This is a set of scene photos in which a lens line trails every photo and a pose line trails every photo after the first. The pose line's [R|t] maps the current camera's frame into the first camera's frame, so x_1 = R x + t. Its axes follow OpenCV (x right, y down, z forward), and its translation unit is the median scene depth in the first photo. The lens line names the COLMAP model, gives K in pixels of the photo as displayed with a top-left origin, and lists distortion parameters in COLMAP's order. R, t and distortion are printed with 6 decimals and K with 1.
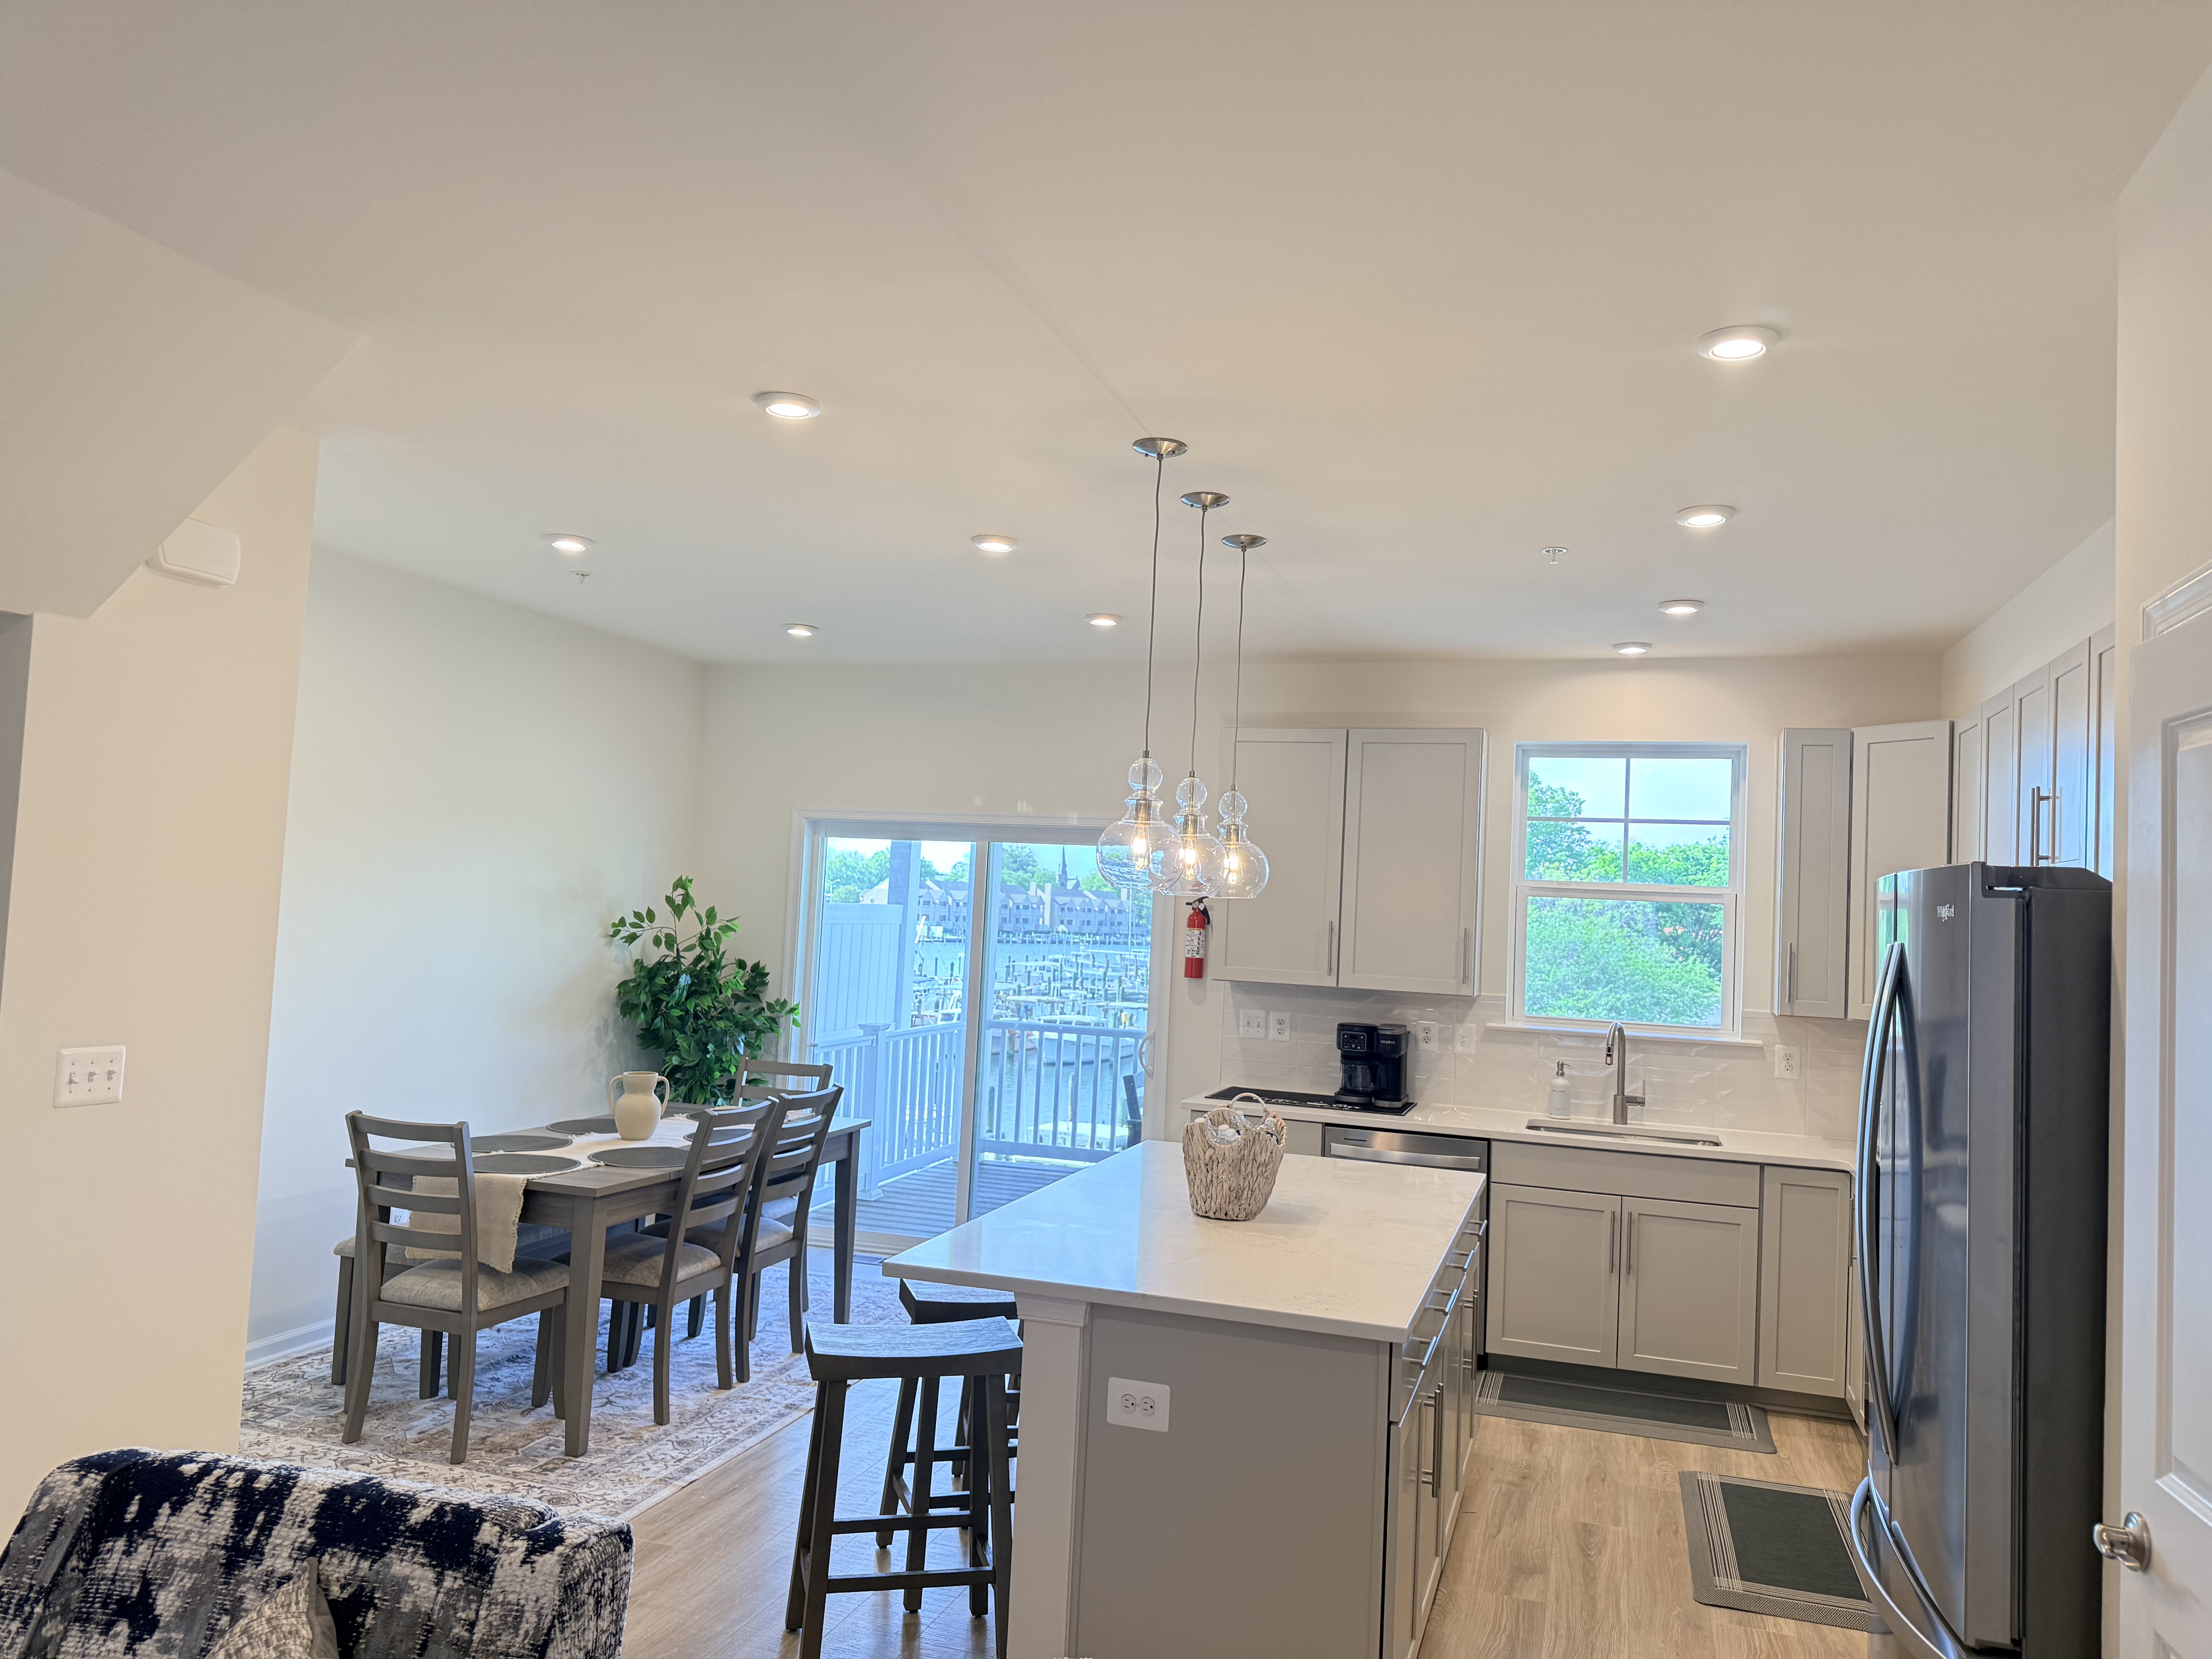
lens RADIAL K [[1573.3, 0, 1137.5], [0, 1573.3, 818.5], [0, 0, 1]] dist [0.128015, -0.164525]
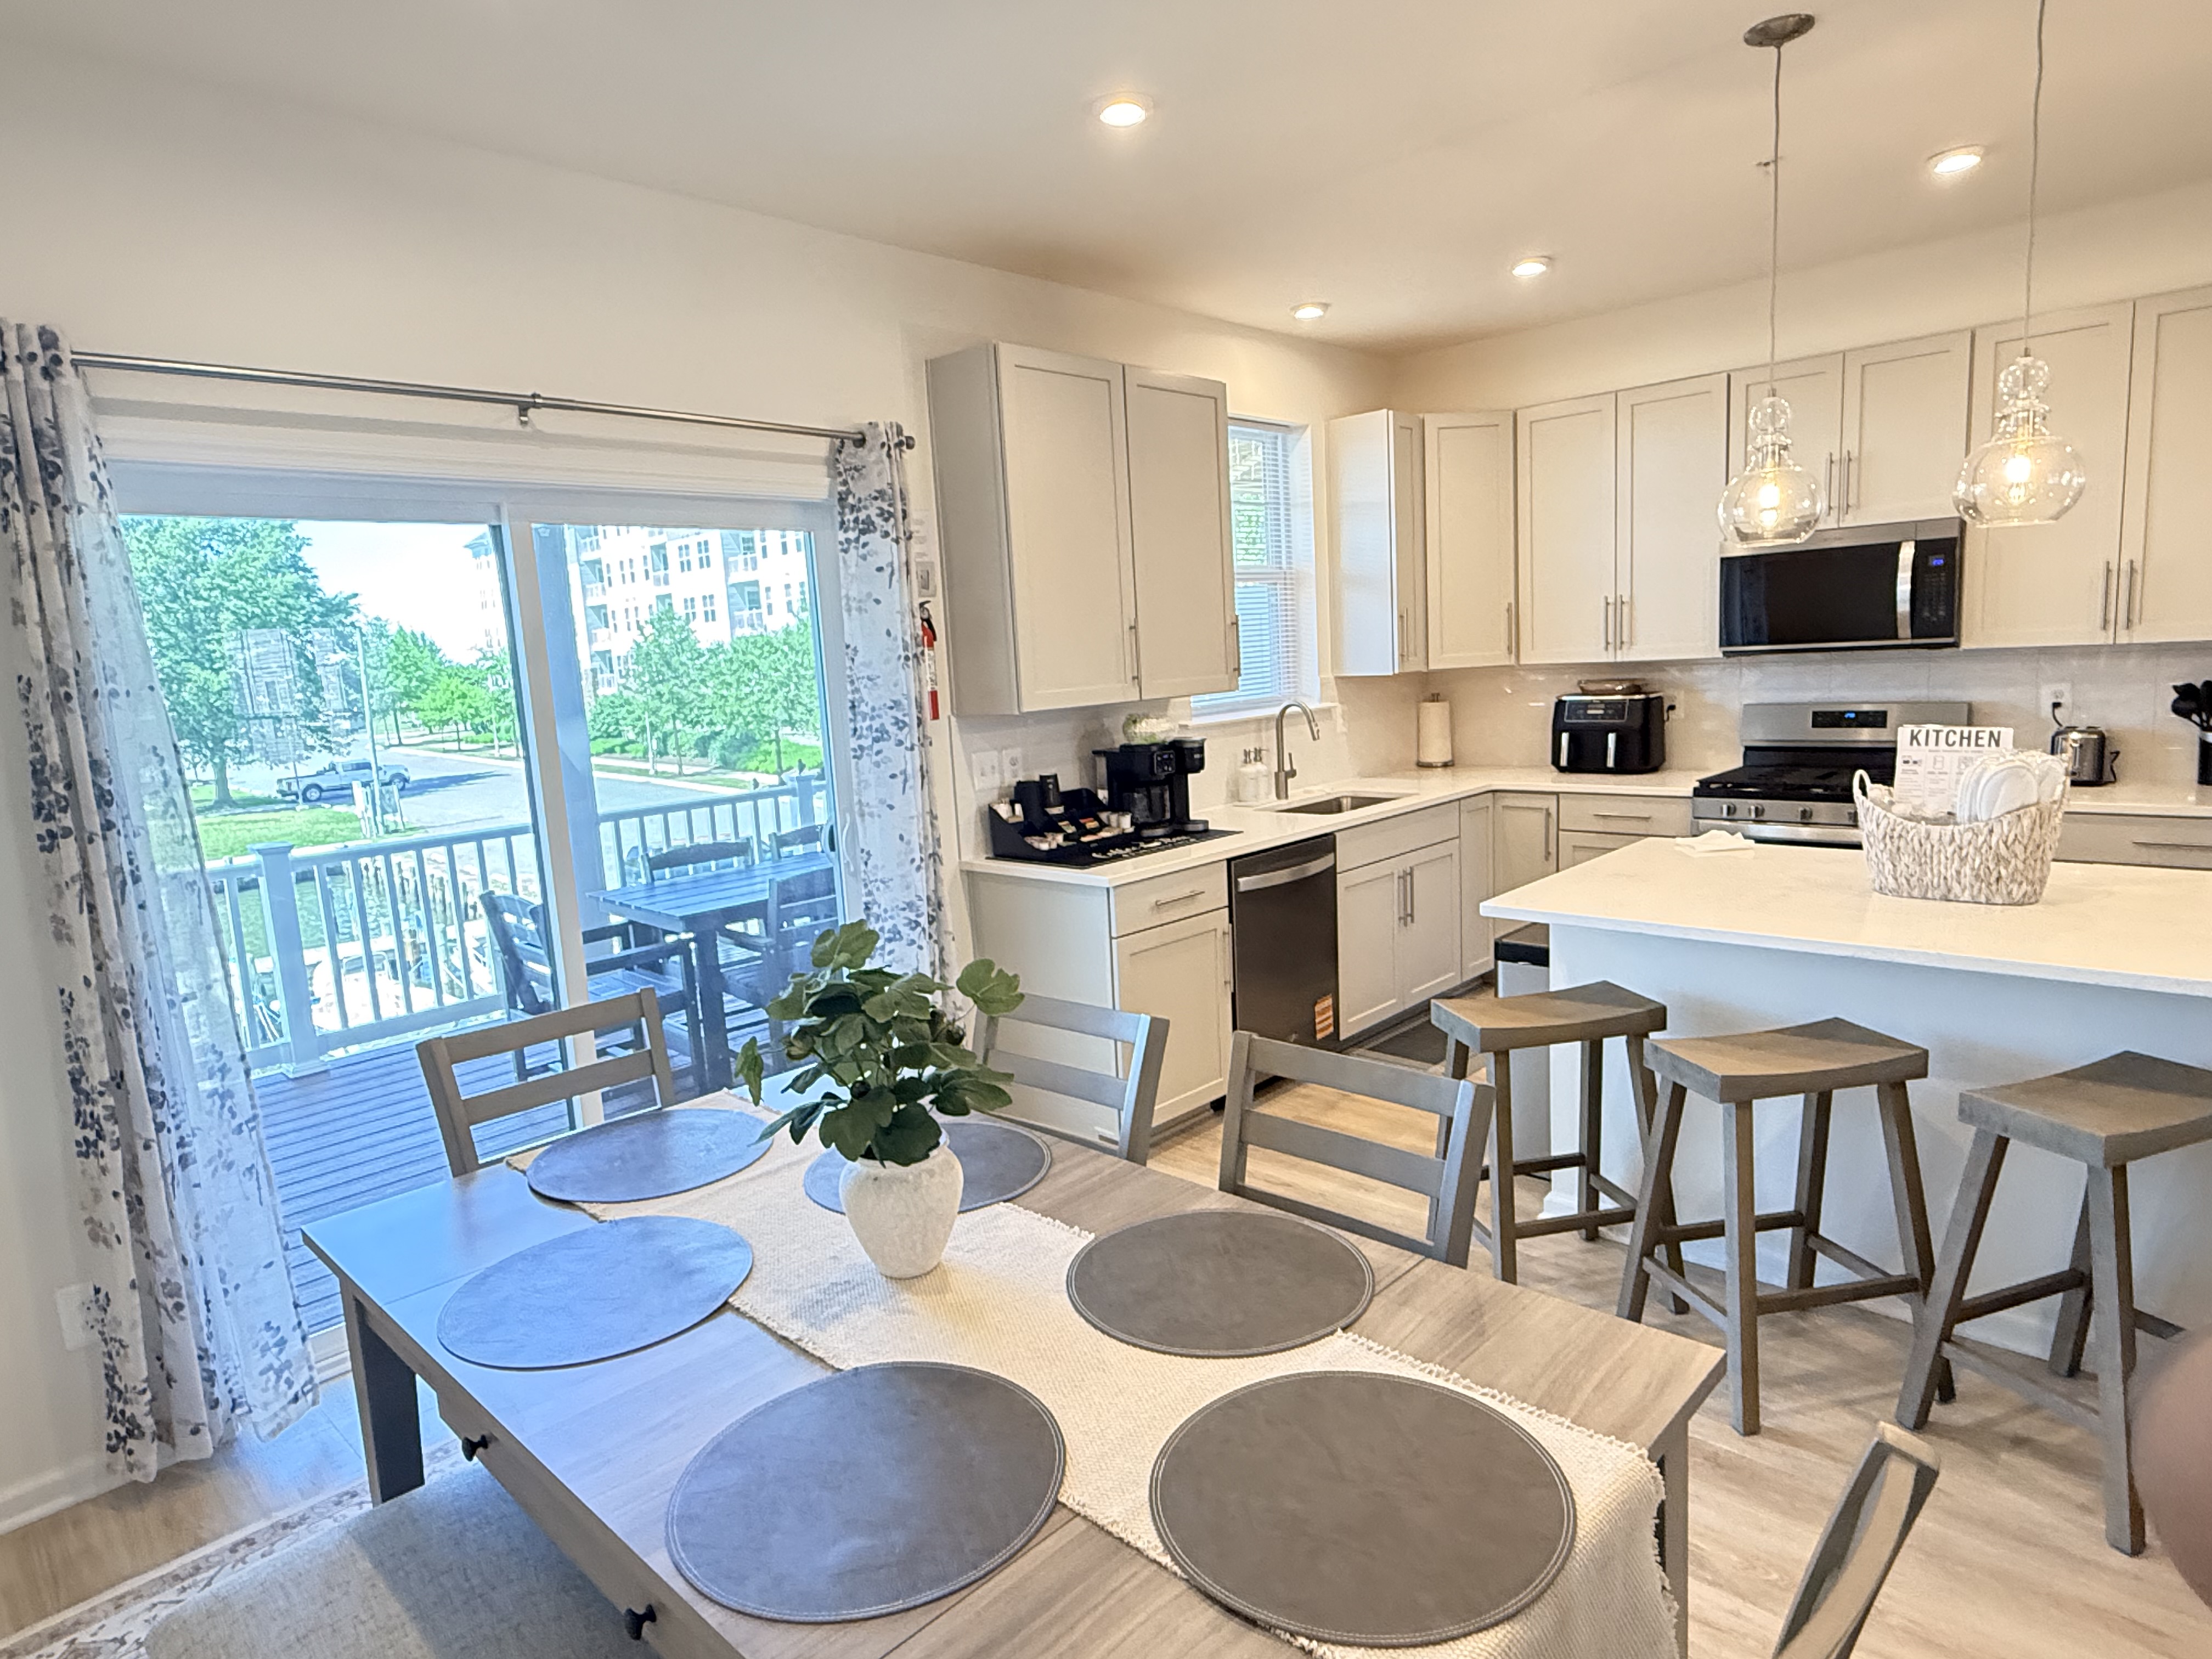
lens RADIAL K [[1267.1, 0, 1106.0], [0, 1267.1, 829.5], [0, 0, 1]] dist [0.003626, 0.000112]
pose [[0.417970, -0.196645, 0.886923, -0.478534], [0.024078, 0.978346, 0.205569, 0.039150], [-0.908142, -0.064566, 0.413654, 0.765267]]
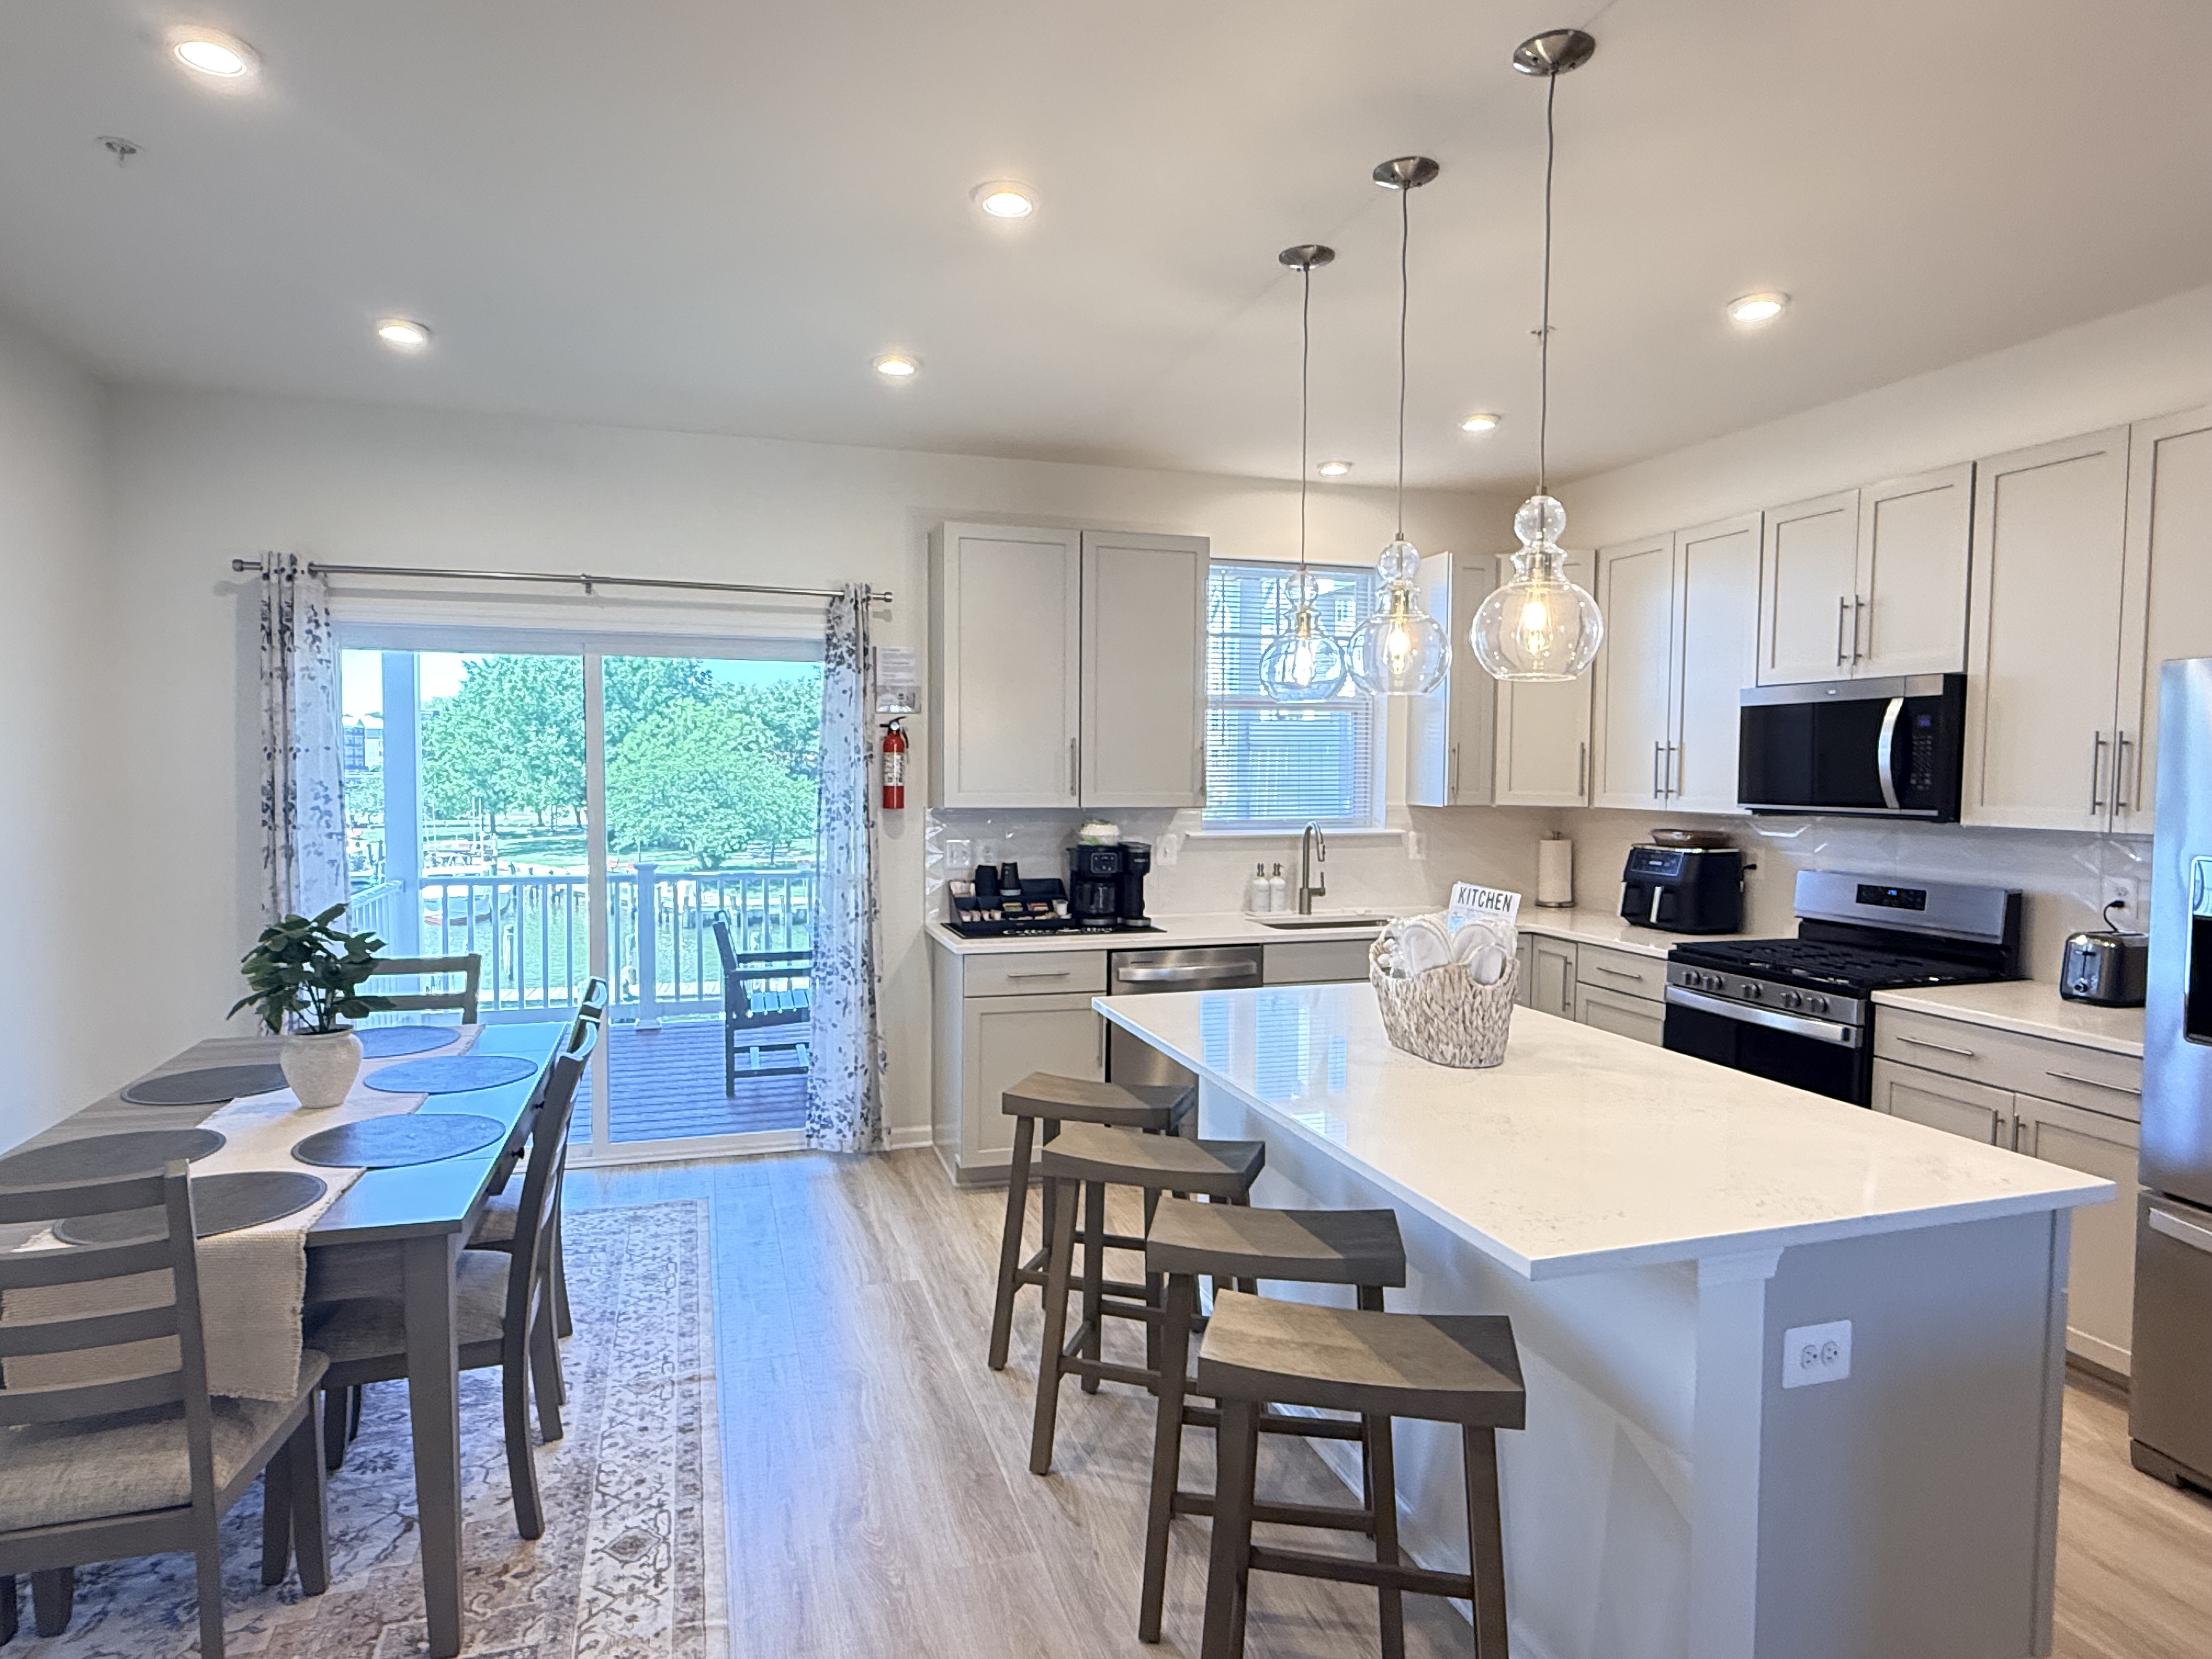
lens RADIAL K [[1267.1, 0, 1106.0], [0, 1267.1, 829.5], [0, 0, 1]] dist [0.003626, 0.000112]
pose [[0.807301, -0.069375, 0.586048, -0.313534], [-0.003564, 0.992475, 0.122397, 0.027705], [-0.590129, -0.100900, 0.800979, 0.391164]]
